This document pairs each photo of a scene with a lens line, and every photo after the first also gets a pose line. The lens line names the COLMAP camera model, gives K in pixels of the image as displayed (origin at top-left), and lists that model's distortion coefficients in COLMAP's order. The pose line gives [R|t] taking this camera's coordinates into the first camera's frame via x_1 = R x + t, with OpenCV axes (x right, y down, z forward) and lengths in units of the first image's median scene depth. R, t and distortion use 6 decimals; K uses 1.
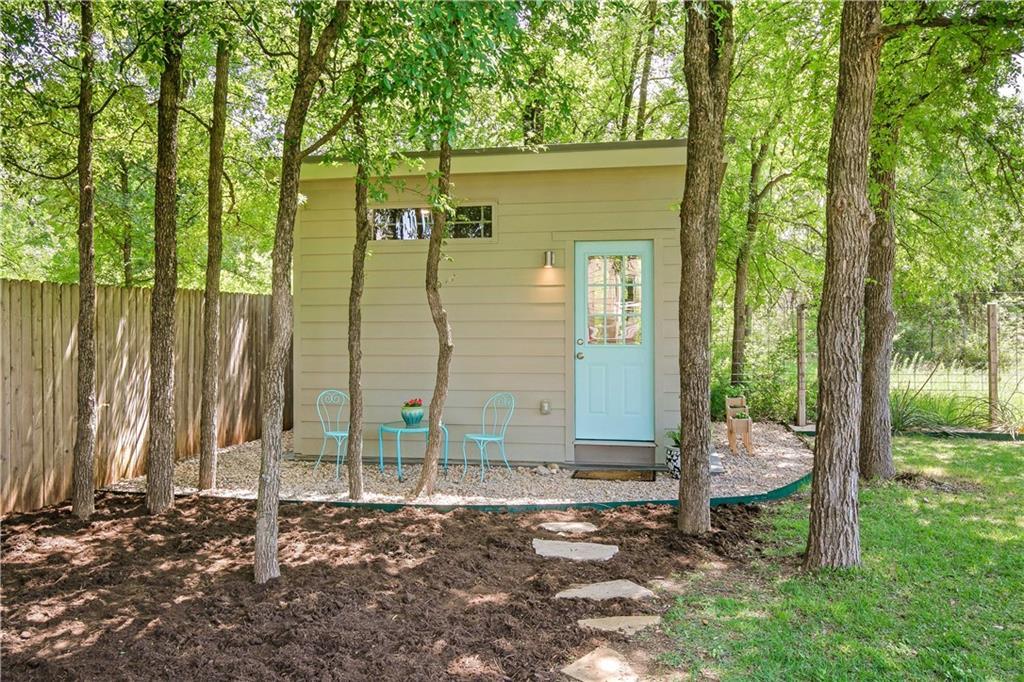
lens RADIAL K [[776.5, 0, 520.8], [0, 776.5, 314.7], [0, 0, 1]] dist [0.012143, -0.003496]
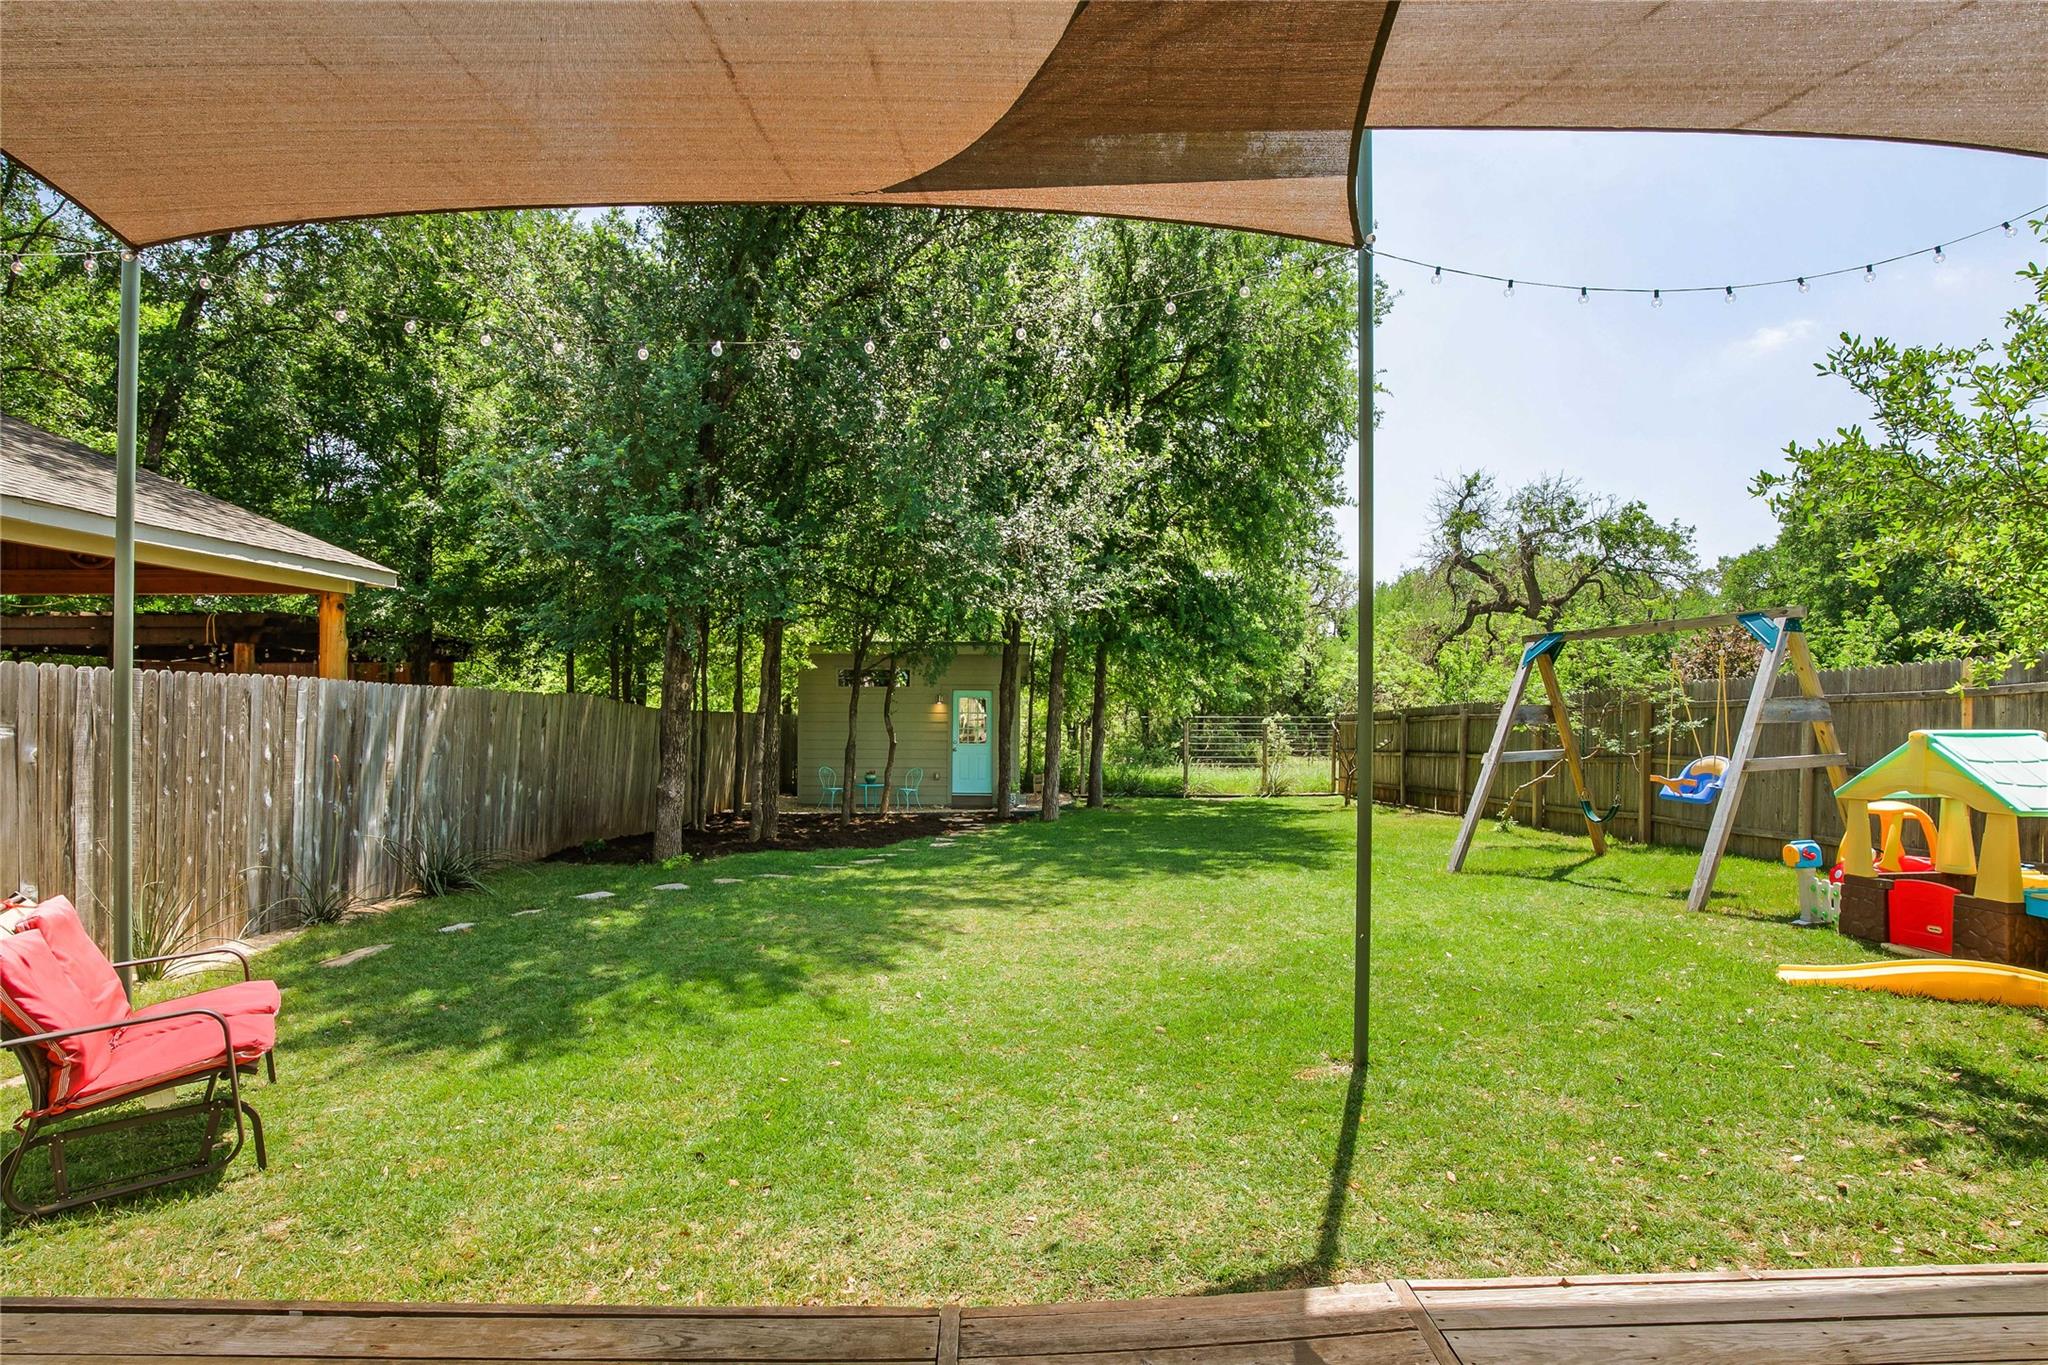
lens RADIAL K [[969.7, 0, 1017.2], [0, 969.7, 722.5], [0, 0, 1]] dist [-0.031710, 0.000955]
pose [[0.985962, 0.009056, 0.166725, -0.172373], [-0.009074, 0.999959, -0.000651, -0.013535], [-0.166724, -0.000871, 0.986003, -1.391004]]
